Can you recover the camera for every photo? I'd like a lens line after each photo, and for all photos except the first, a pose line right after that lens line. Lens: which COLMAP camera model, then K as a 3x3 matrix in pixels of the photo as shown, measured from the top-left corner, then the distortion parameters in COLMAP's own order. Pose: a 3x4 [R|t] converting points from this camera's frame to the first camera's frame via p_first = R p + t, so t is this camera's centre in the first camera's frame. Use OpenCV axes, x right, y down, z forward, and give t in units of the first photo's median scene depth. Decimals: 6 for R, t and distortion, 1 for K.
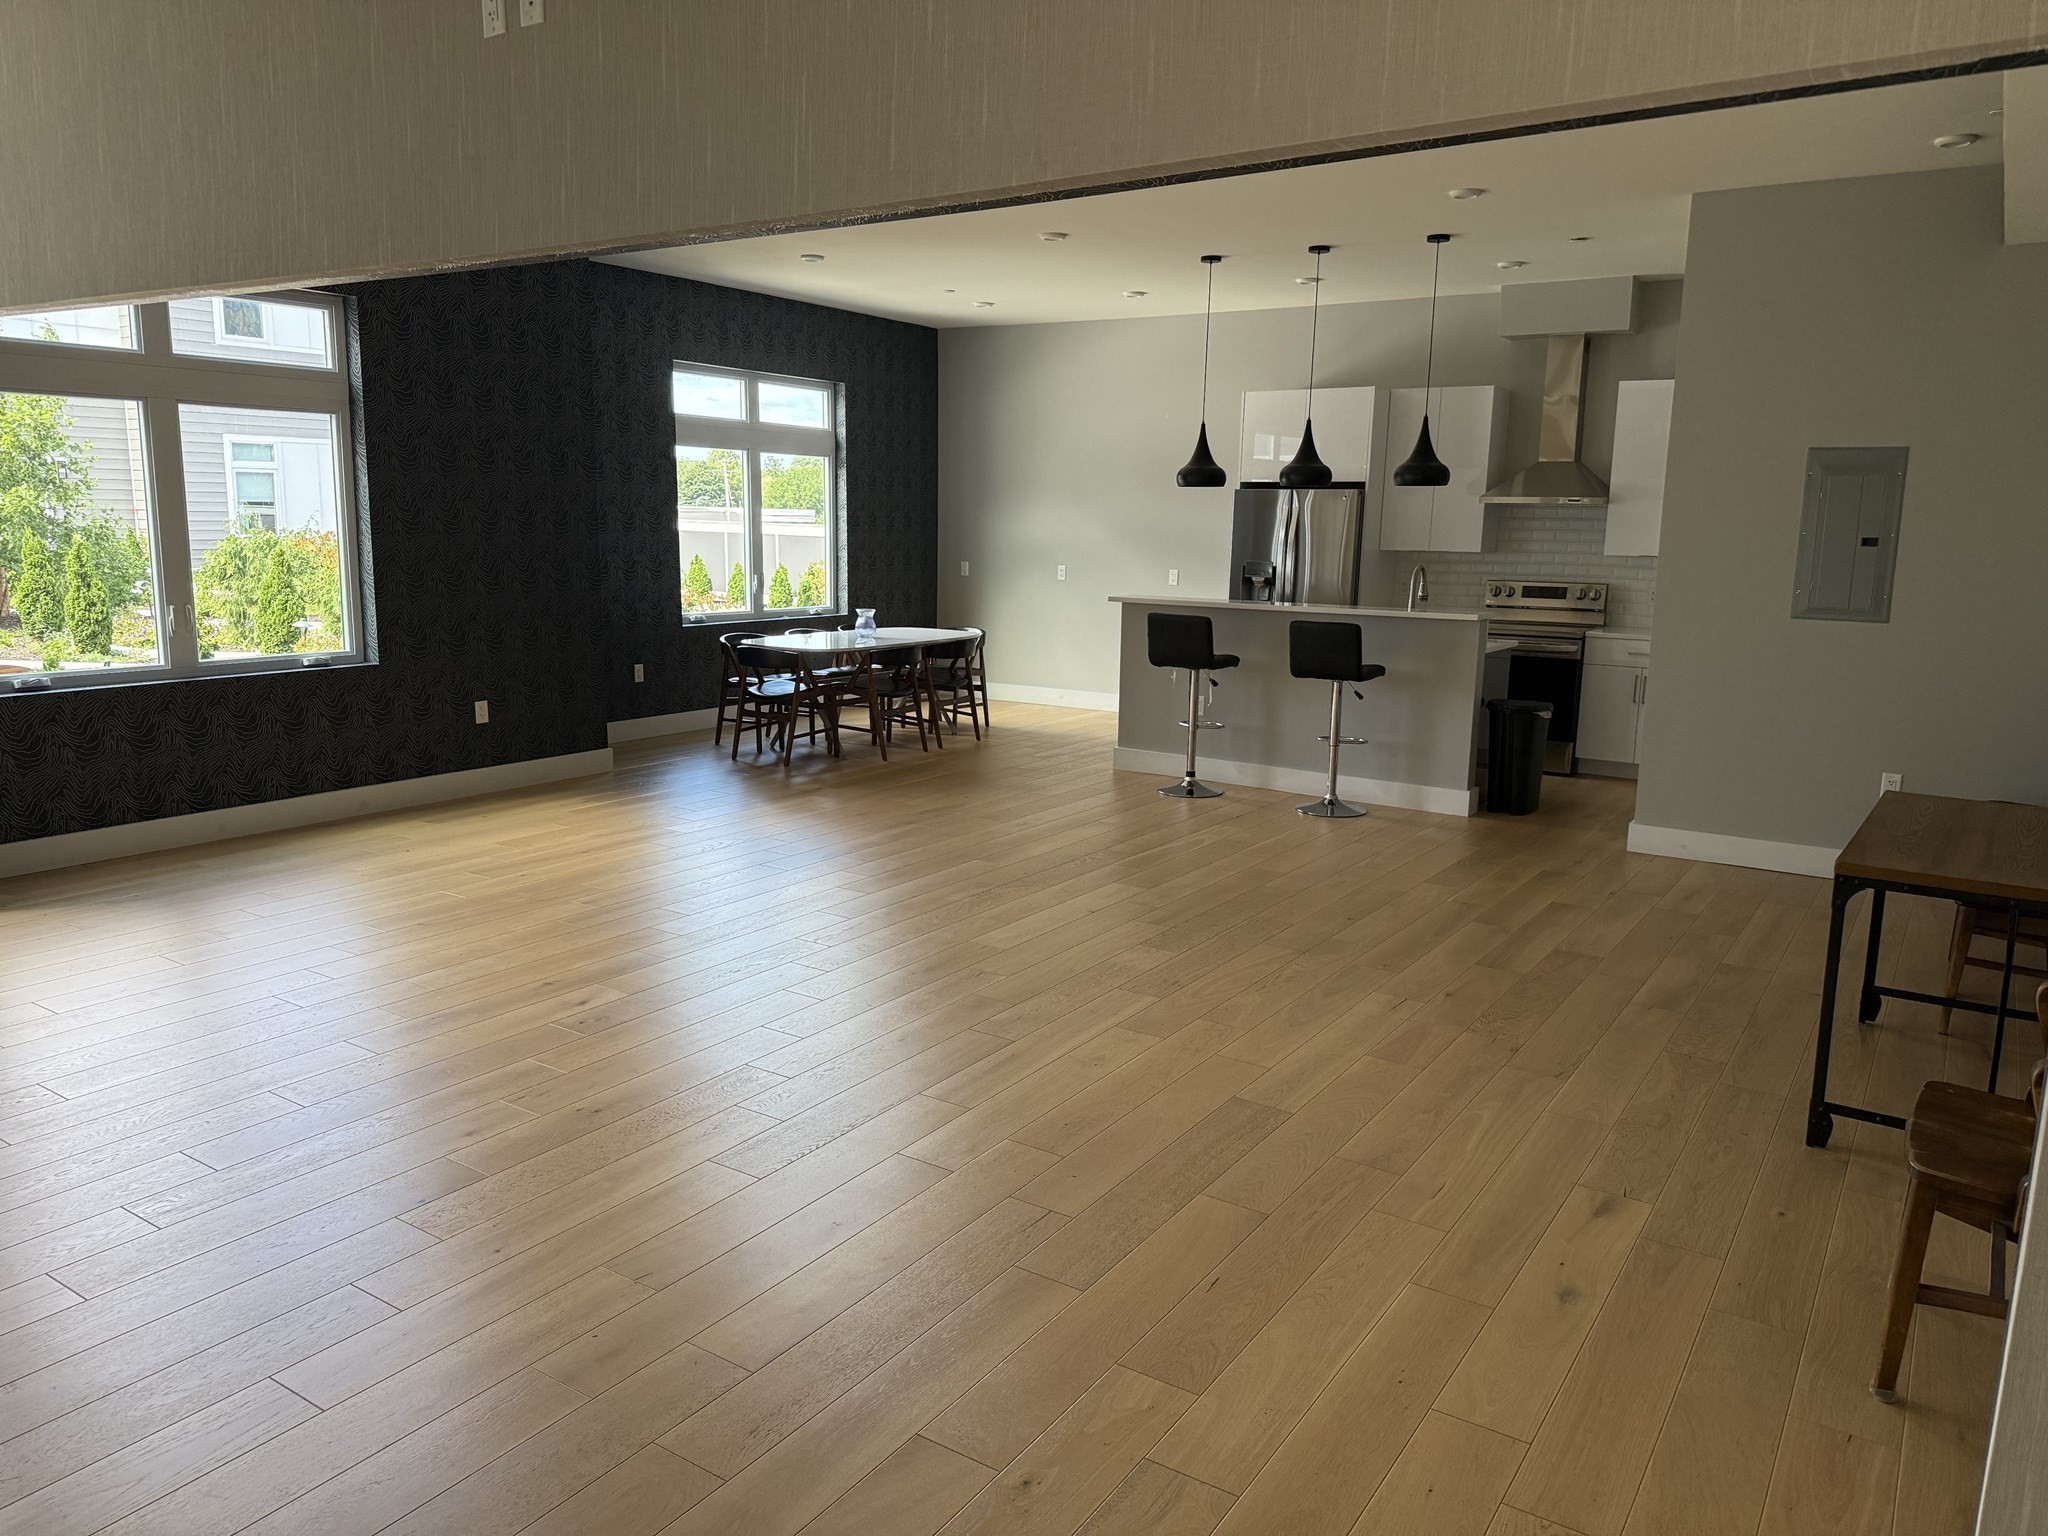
lens RADIAL K [[1407.7, 0, 1099.0], [0, 1407.7, 742.9], [0, 0, 1]] dist [0.130643, -0.252053]
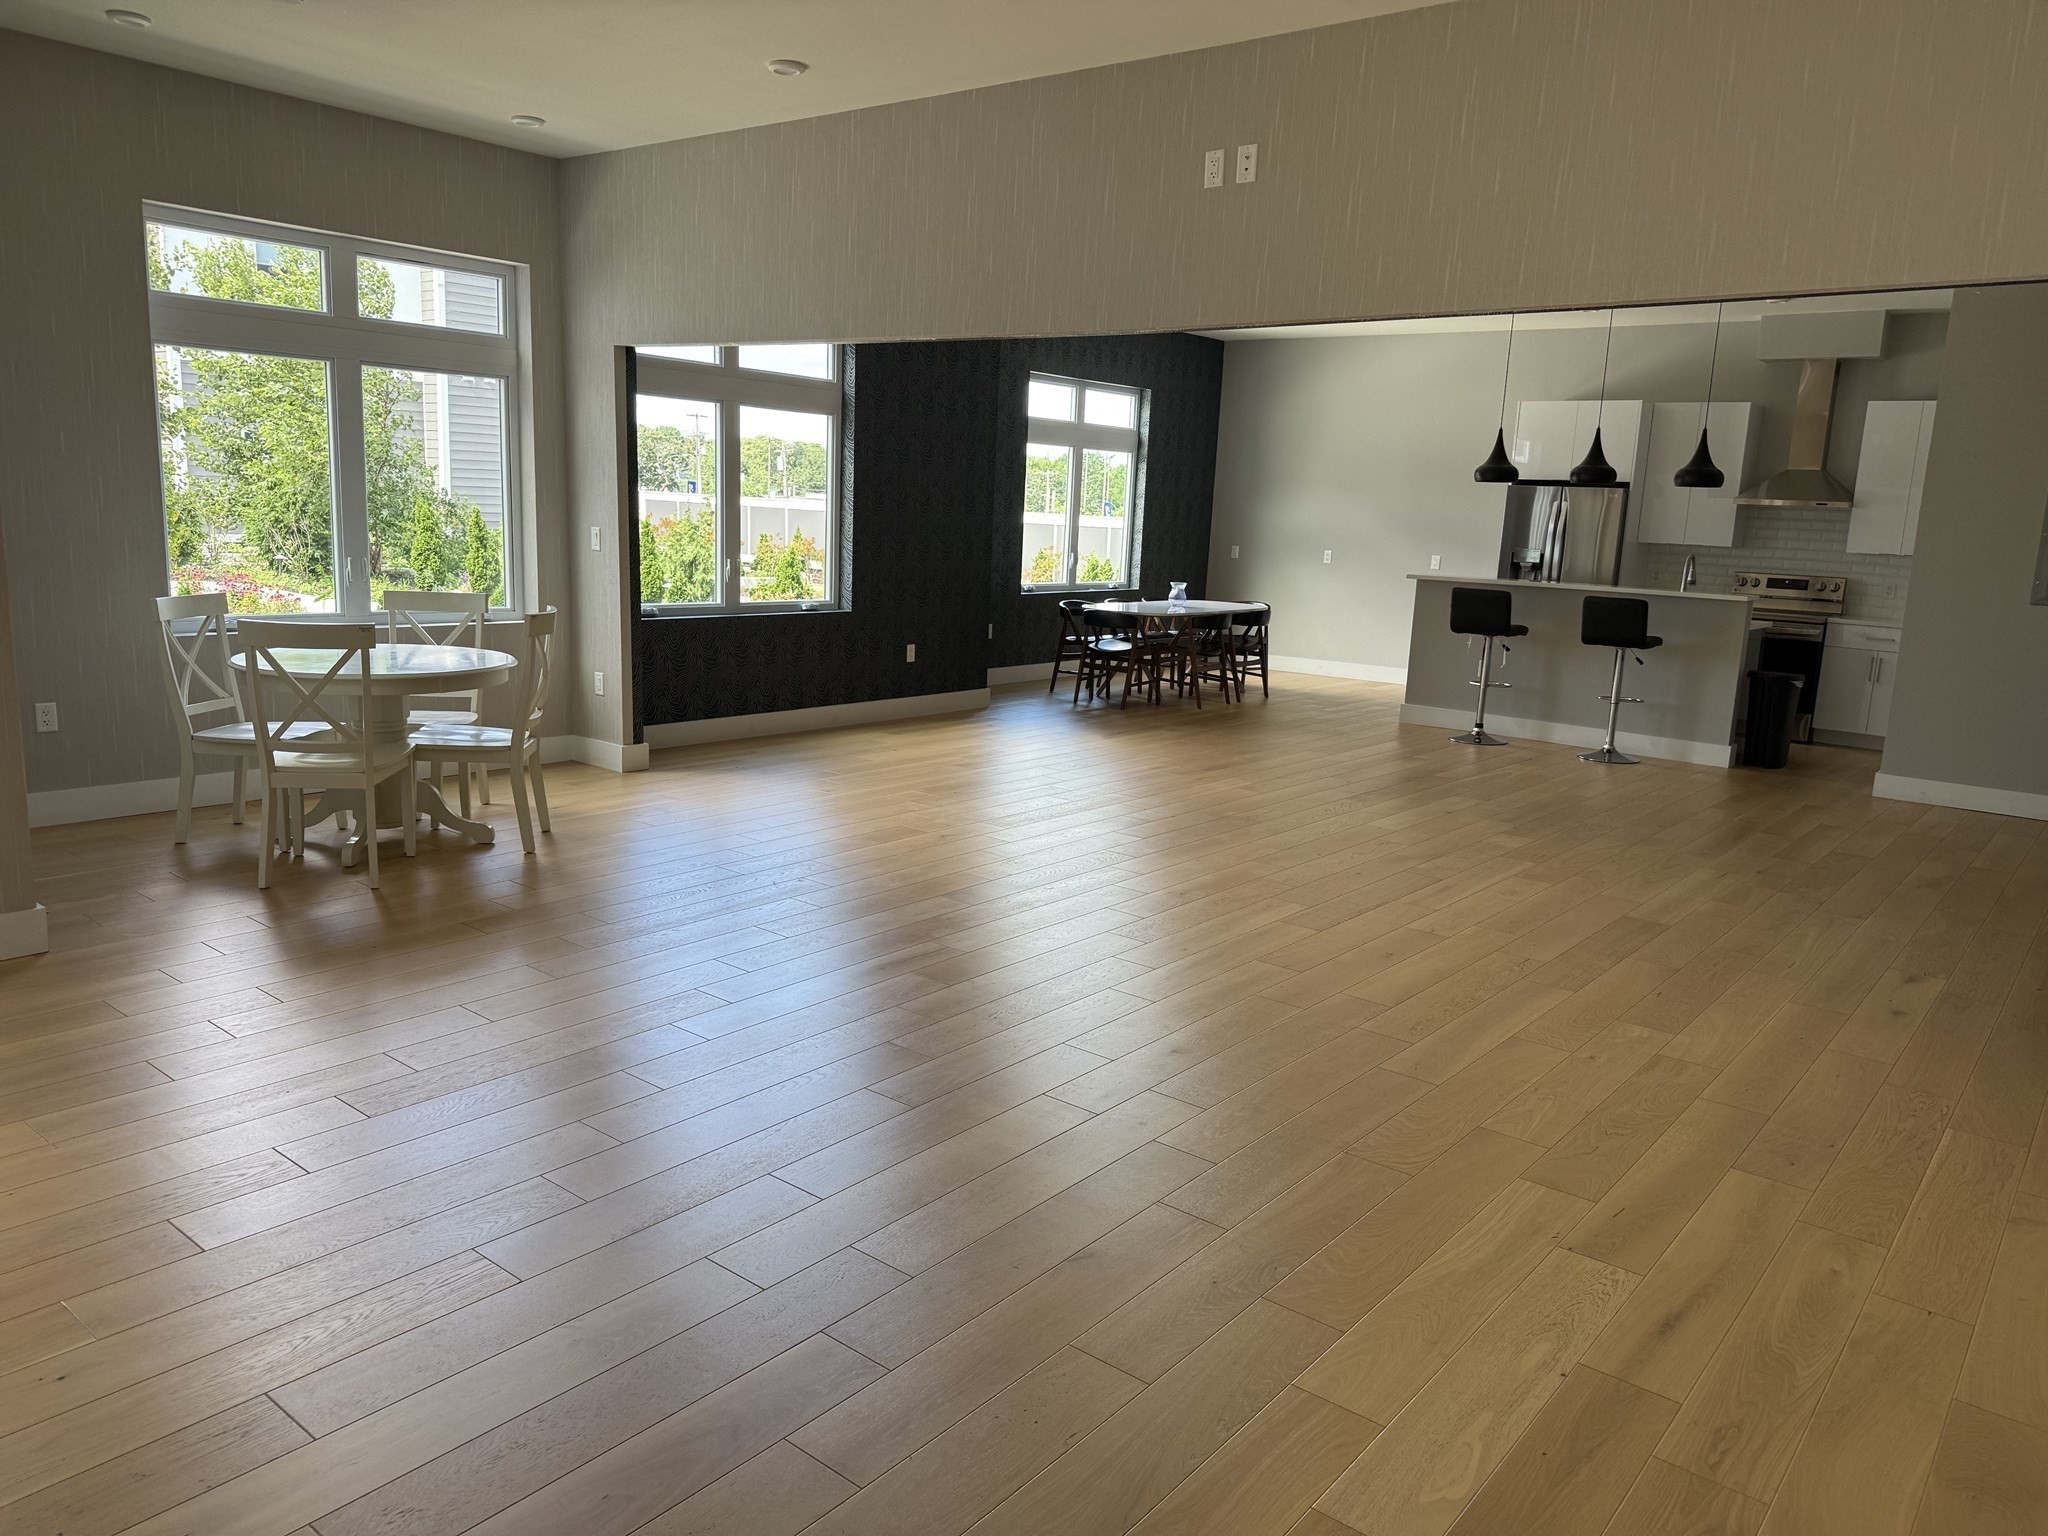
lens RADIAL K [[1453.8, 0, 1024.0], [0, 1453.8, 768.0], [0, 0, 1]] dist [-0.005542, -0.007178]
pose [[0.992038, 0.042117, -0.118688, -0.153274], [-0.040299, 0.999031, 0.017677, 0.046702], [0.119318, -0.012754, 0.992774, -0.233237]]
